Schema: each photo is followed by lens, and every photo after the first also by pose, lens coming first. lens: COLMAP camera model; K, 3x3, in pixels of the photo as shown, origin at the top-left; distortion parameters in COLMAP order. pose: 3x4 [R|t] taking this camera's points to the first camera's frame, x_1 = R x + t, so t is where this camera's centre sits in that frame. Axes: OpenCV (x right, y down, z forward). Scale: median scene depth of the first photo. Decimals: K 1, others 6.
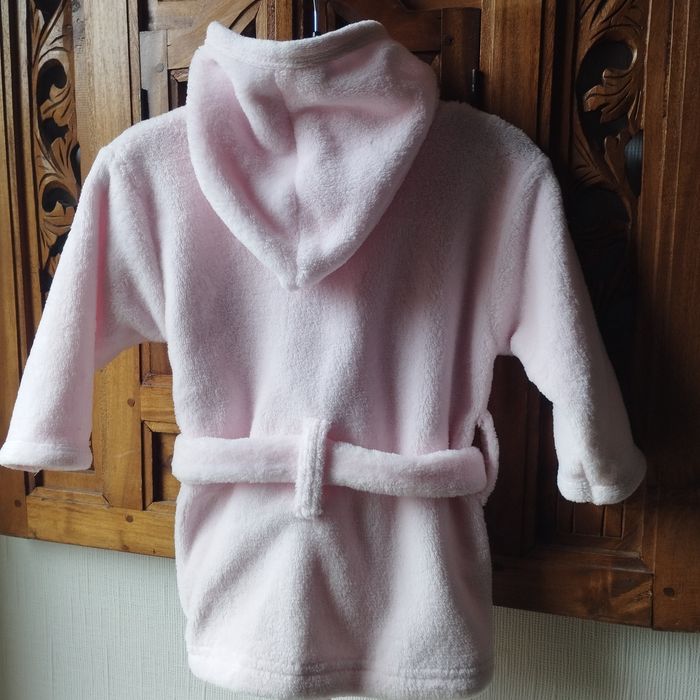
lens RADIAL K [[795.1, 0, 350.0], [0, 795.1, 350.0], [0, 0, 1]] dist [0.035883, -0.029863]
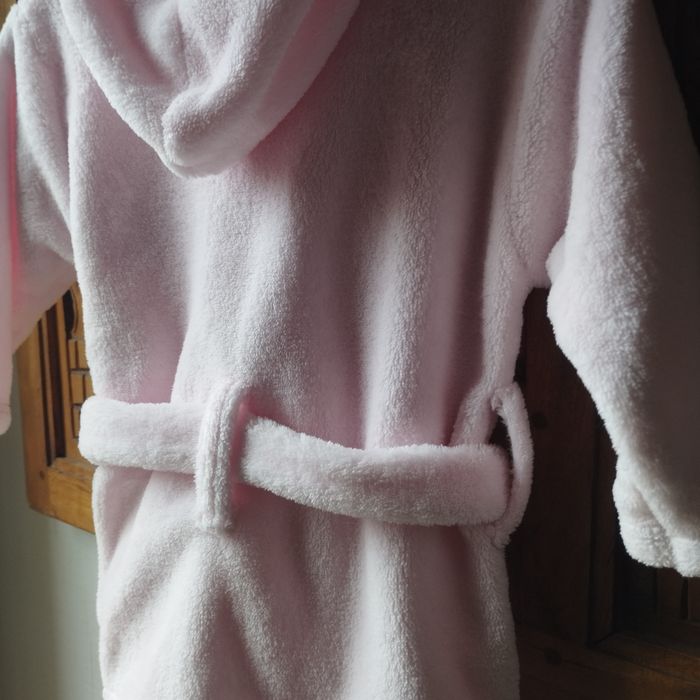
lens RADIAL K [[795.1, 0, 350.0], [0, 795.1, 350.0], [0, 0, 1]] dist [0.035883, -0.029863]
pose [[0.925627, 0.037596, -0.376566, 0.288221], [-0.040597, 0.999176, -0.000033, 0.058508], [0.376254, 0.015318, 0.926390, 0.436032]]
